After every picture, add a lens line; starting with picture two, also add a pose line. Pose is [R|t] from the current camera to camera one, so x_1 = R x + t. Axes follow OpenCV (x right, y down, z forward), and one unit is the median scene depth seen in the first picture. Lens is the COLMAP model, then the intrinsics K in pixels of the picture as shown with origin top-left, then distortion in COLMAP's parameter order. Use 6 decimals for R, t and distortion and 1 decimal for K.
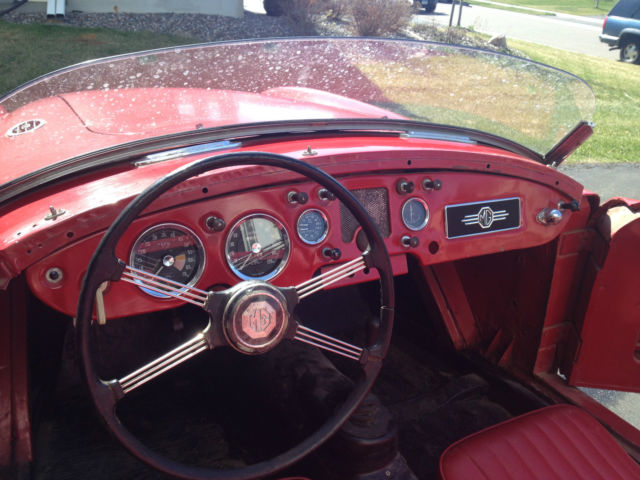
lens RADIAL K [[597.0, 0, 320.0], [0, 597.0, 240.0], [0, 0, 1]] dist [0.150766, -0.309270]
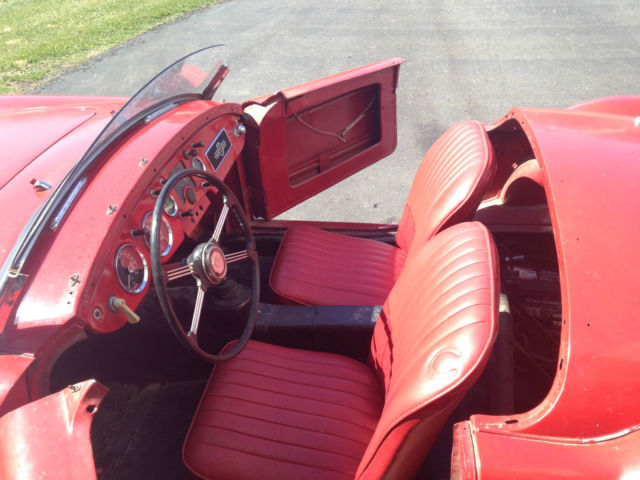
lens RADIAL K [[597.0, 0, 320.0], [0, 597.0, 240.0], [0, 0, 1]] dist [0.150766, -0.309270]
pose [[0.612283, -0.525011, 0.591162, -0.614778], [0.399649, 0.850663, 0.341546, -0.266150], [-0.682195, 0.027135, 0.730667, -0.313513]]
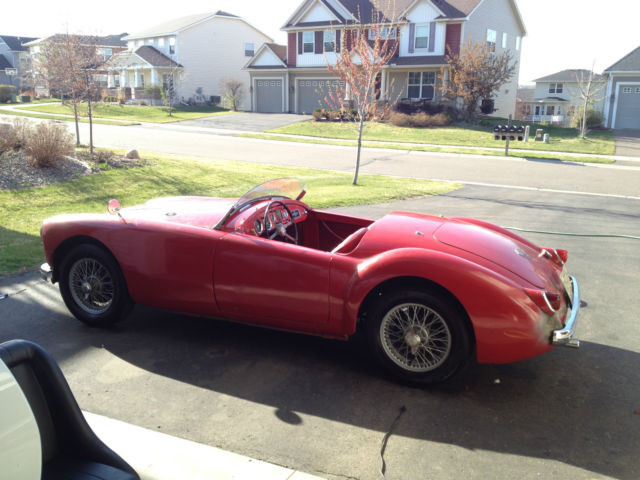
lens RADIAL K [[597.0, 0, 320.0], [0, 597.0, 240.0], [0, 0, 1]] dist [0.150766, -0.309270]
pose [[0.785362, -0.186723, 0.590204, -2.175160], [0.277191, 0.958574, -0.065583, 0.478401], [-0.553508, 0.215105, 0.804586, -2.545220]]
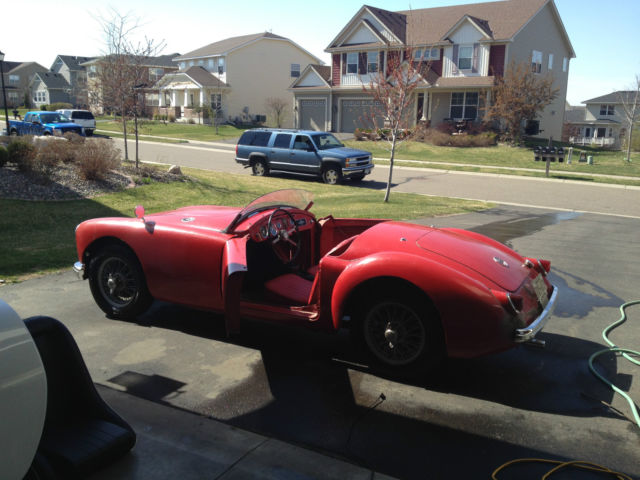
lens RADIAL K [[597.0, 0, 320.0], [0, 597.0, 240.0], [0, 0, 1]] dist [0.150766, -0.309270]
pose [[0.829761, -0.149396, 0.537752, -2.166833], [0.246982, 0.962320, -0.113750, 0.669503], [-0.500496, 0.227201, 0.835394, -2.988890]]
